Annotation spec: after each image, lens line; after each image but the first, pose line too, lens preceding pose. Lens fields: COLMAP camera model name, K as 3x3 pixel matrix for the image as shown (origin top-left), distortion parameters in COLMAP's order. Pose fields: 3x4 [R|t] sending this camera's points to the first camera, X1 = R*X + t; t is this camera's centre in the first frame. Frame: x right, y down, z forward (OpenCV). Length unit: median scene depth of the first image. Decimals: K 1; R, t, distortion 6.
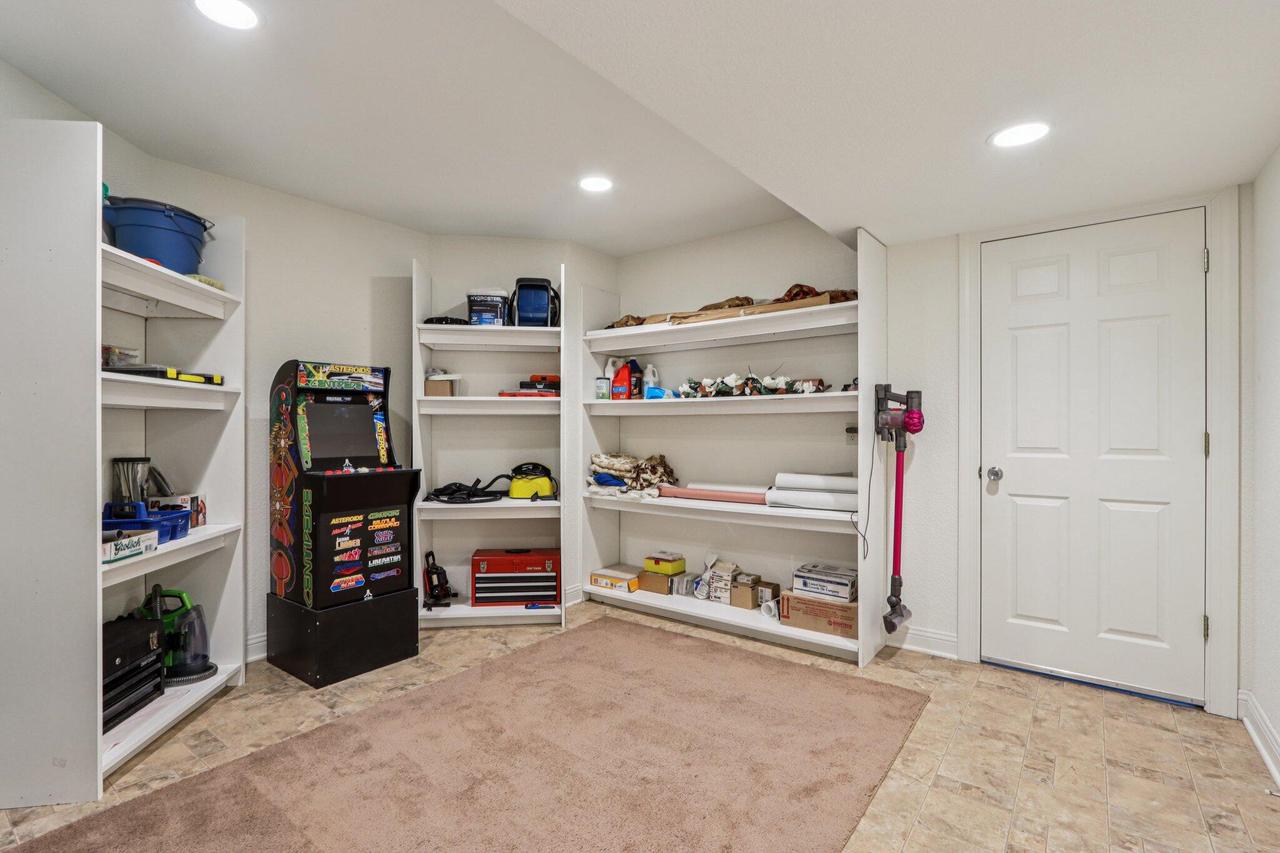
lens RADIAL K [[595.4, 0, 645.4], [0, 595.4, 424.7], [0, 0, 1]] dist [-0.009512, 0.000133]
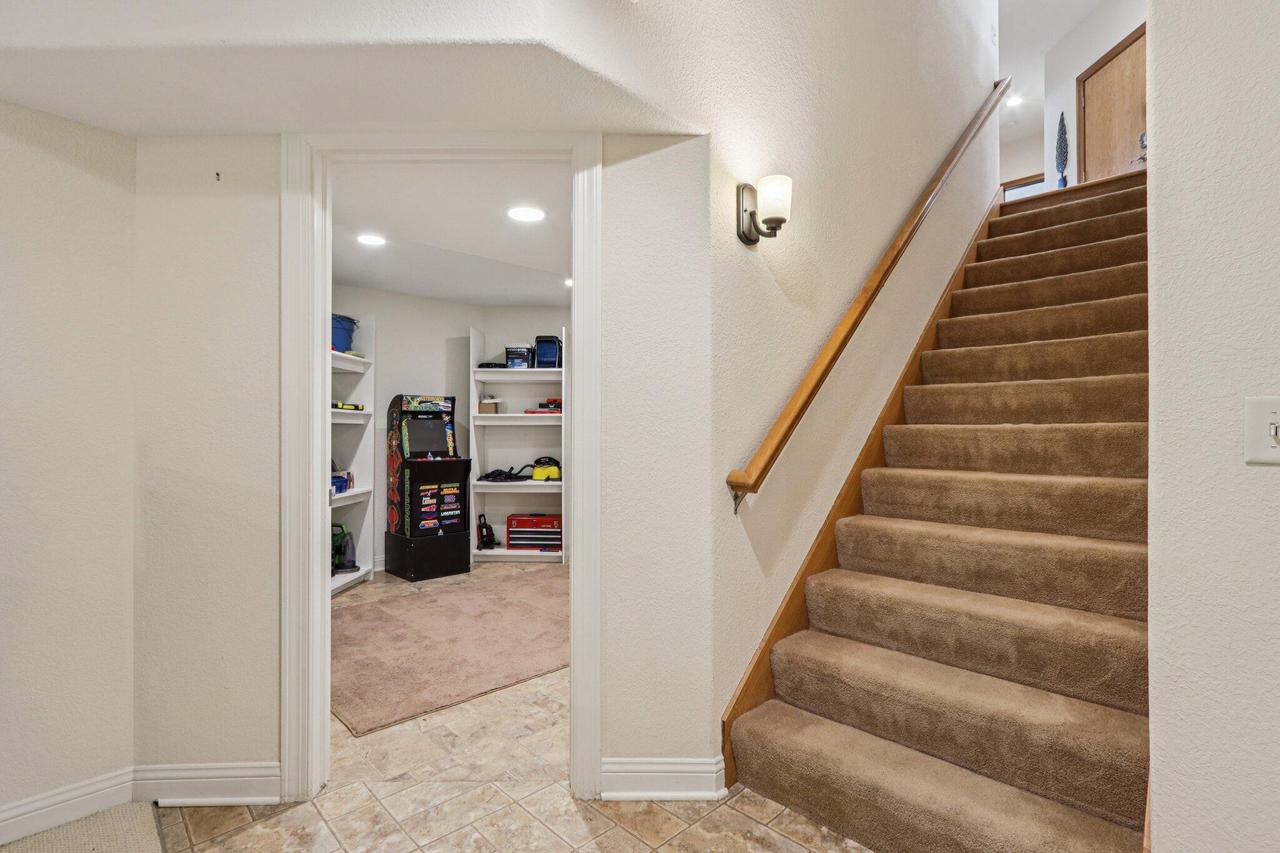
lens RADIAL K [[595.4, 0, 645.4], [0, 595.4, 424.7], [0, 0, 1]] dist [-0.009512, 0.000133]
pose [[0.989837, -0.000848, -0.142205, 0.331659], [-0.000337, 0.999965, -0.008307, -0.006782], [0.142207, 0.008270, 0.989802, -0.562773]]
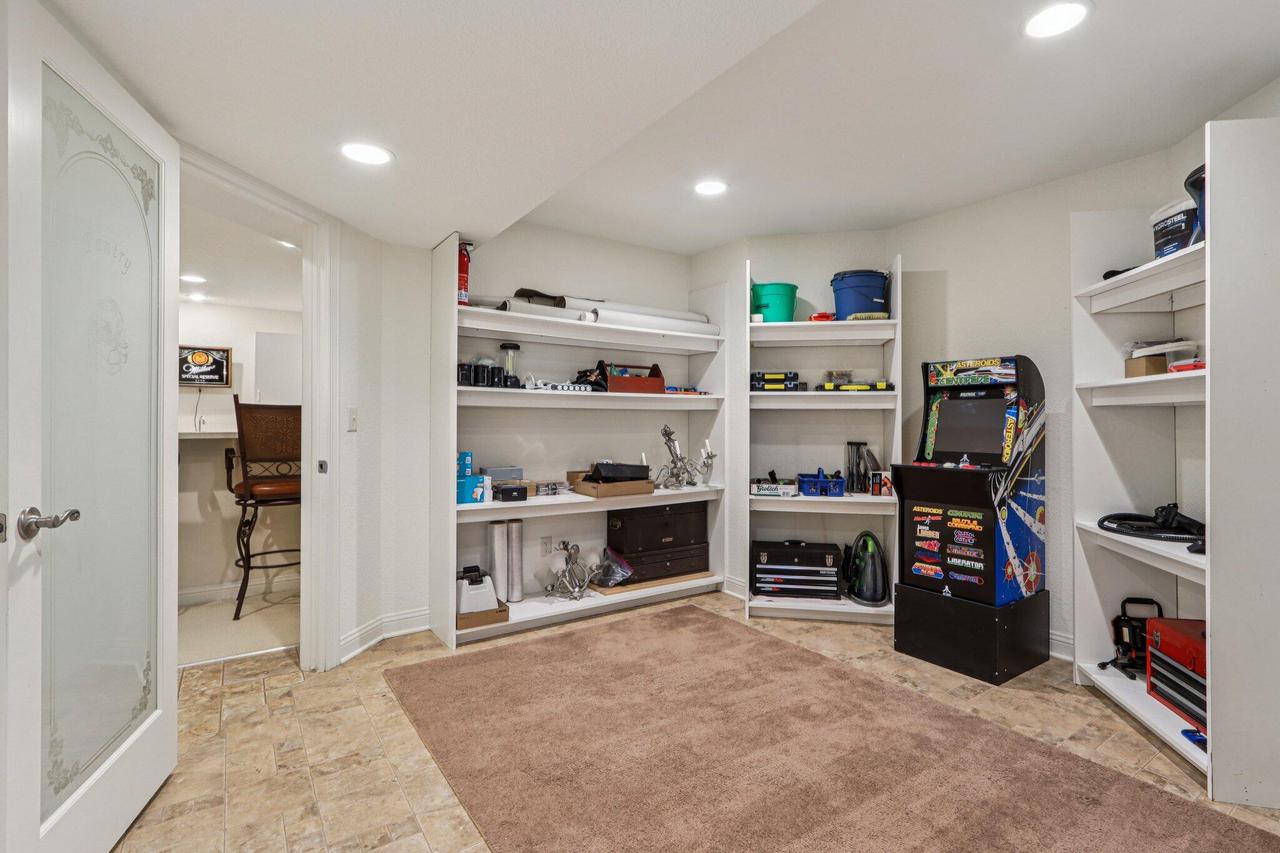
lens RADIAL K [[603.1, 0, 657.5], [0, 603.1, 418.8], [0, 0, 1]] dist [-0.003977, -0.000118]
pose [[-0.306772, -0.003862, -0.951775, 0.603400], [0.000554, 0.999991, -0.004236, 0.001874], [0.951783, -0.001827, -0.306767, 0.794324]]
